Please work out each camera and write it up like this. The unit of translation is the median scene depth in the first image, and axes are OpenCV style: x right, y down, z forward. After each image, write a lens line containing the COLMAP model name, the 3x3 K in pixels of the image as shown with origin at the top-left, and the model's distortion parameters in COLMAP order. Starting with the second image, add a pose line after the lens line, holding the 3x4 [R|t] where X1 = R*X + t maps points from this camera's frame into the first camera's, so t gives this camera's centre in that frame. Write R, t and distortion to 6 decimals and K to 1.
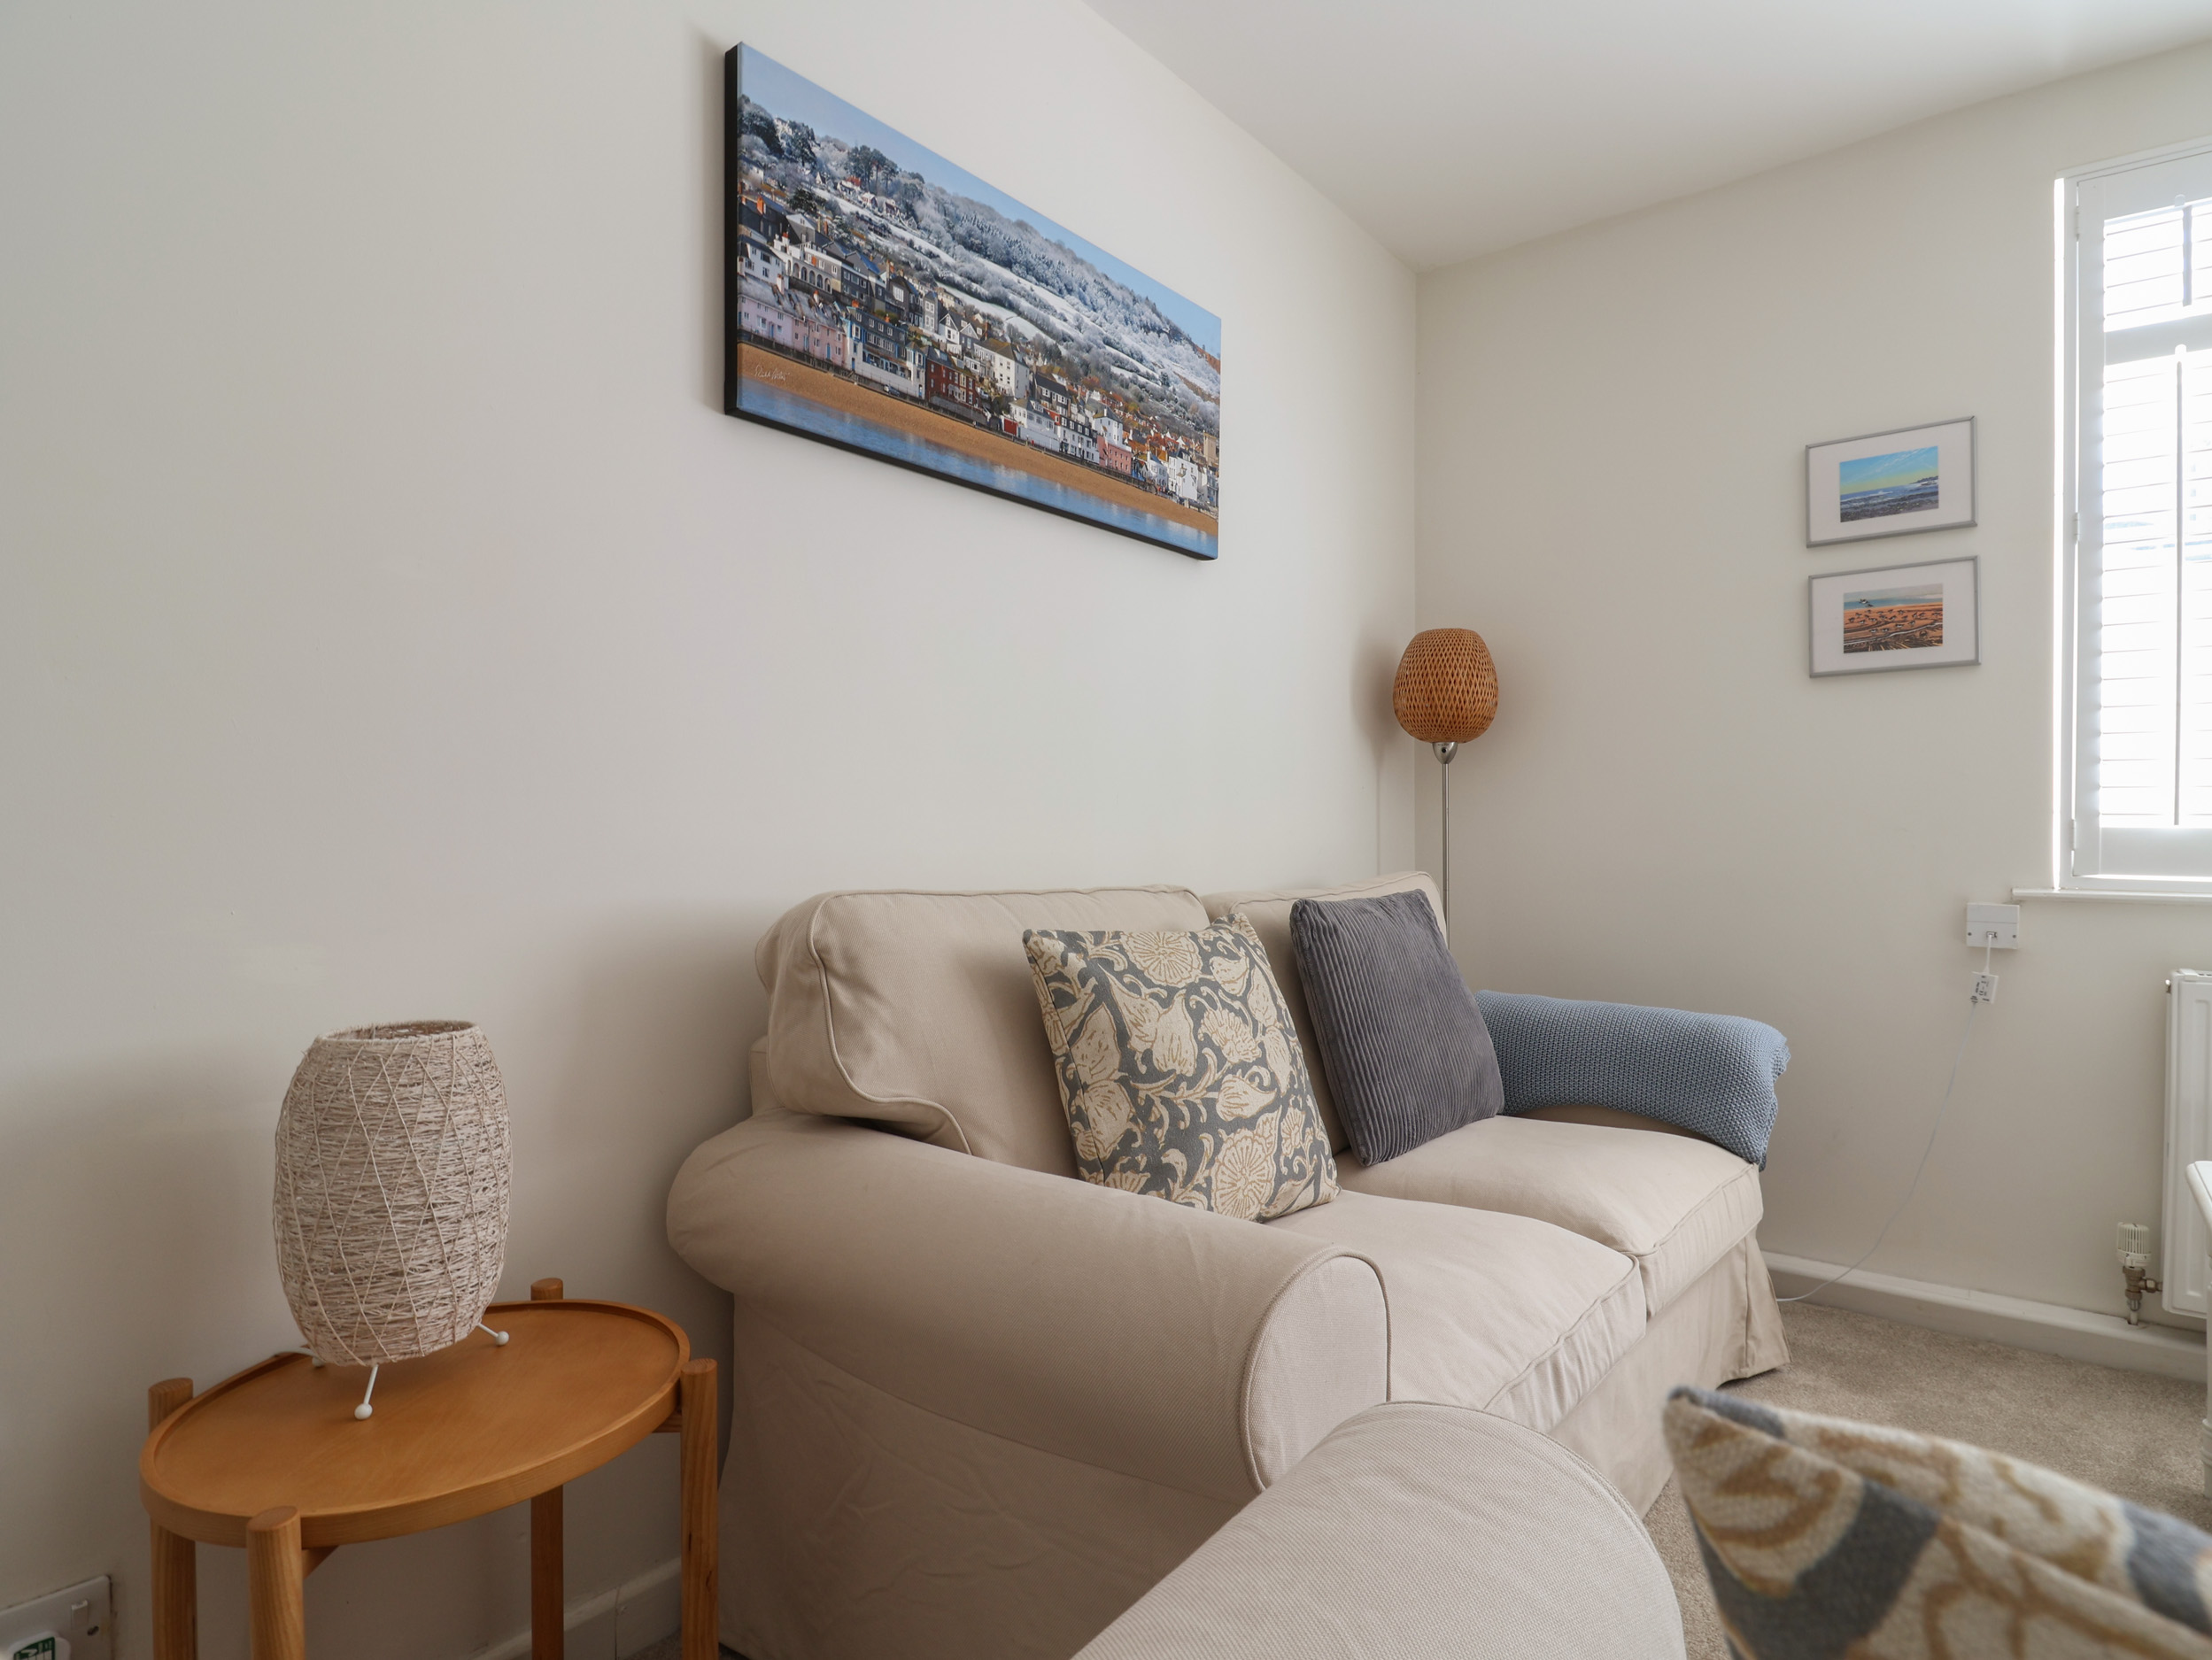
lens RADIAL K [[1182.8, 0, 1103.6], [0, 1182.8, 835.6], [0, 0, 1]] dist [-0.003568, -0.009175]
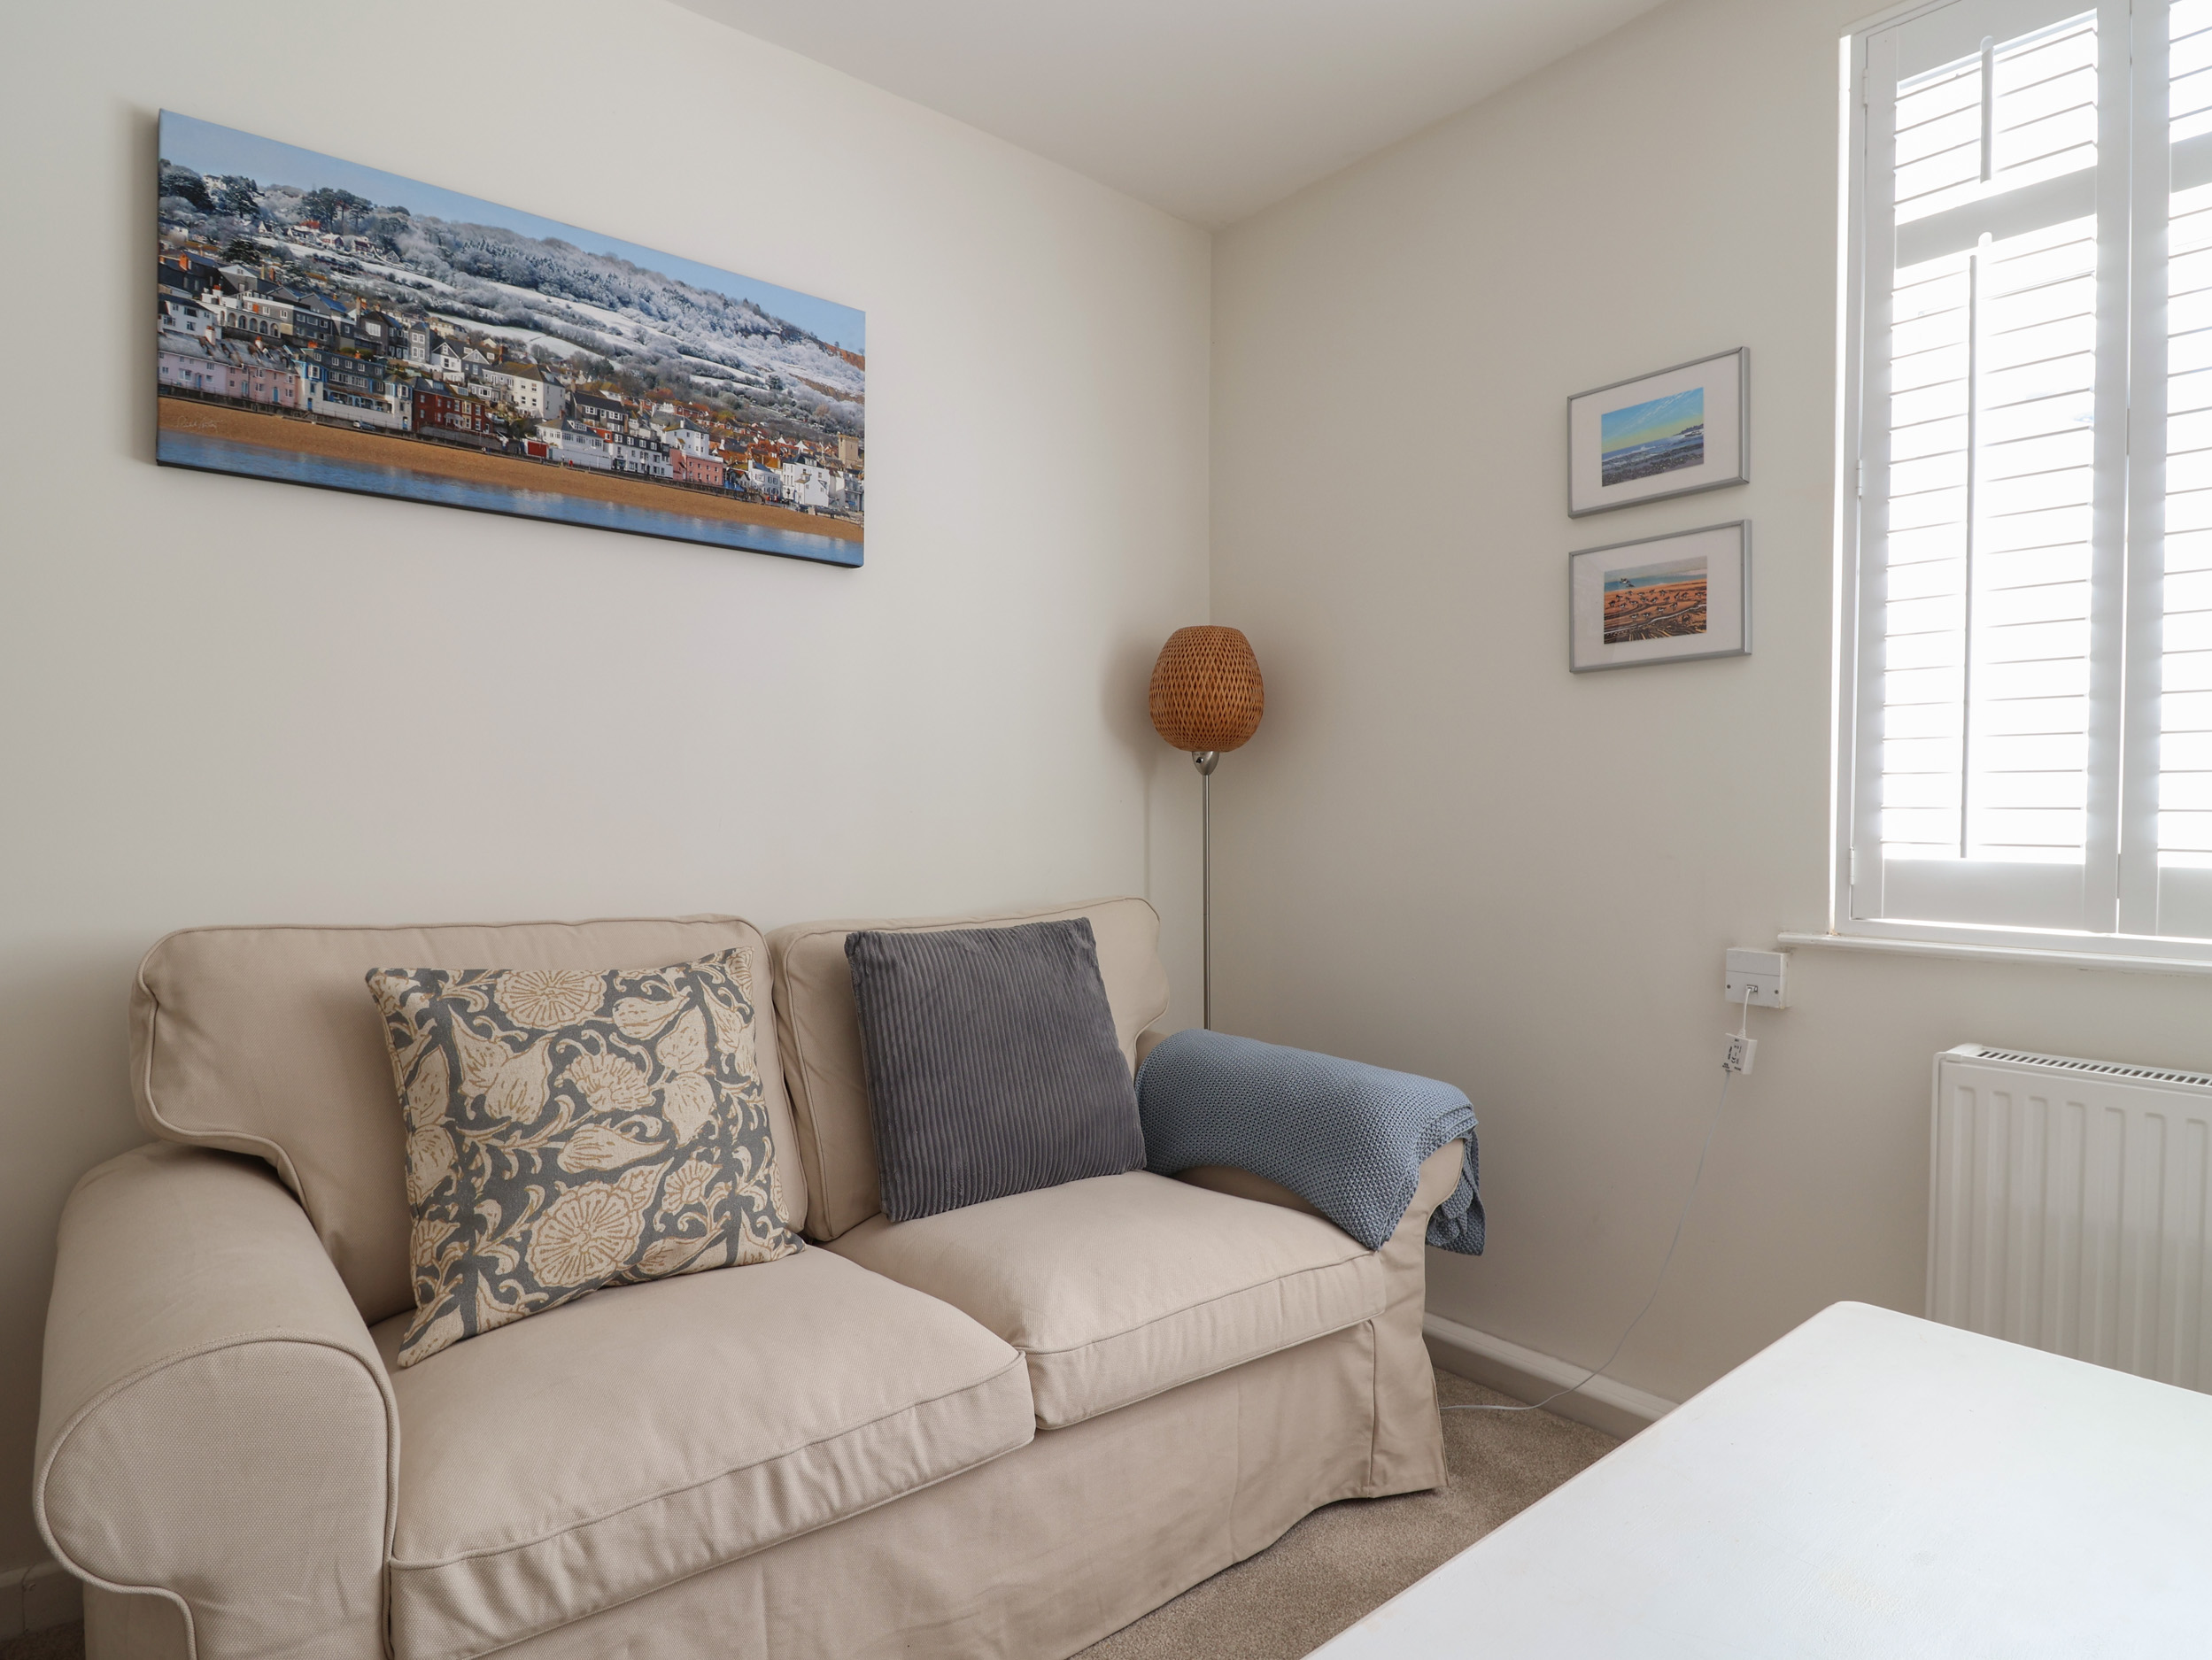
lens RADIAL K [[1198.8, 0, 1116.7], [0, 1198.8, 834.0], [0, 0, 1]] dist [-0.002713, -0.011327]
pose [[0.976624, 0.004592, -0.214905, 0.624621], [-0.002438, 0.999944, 0.010288, -0.036837], [0.214940, -0.009524, 0.976581, 0.128273]]
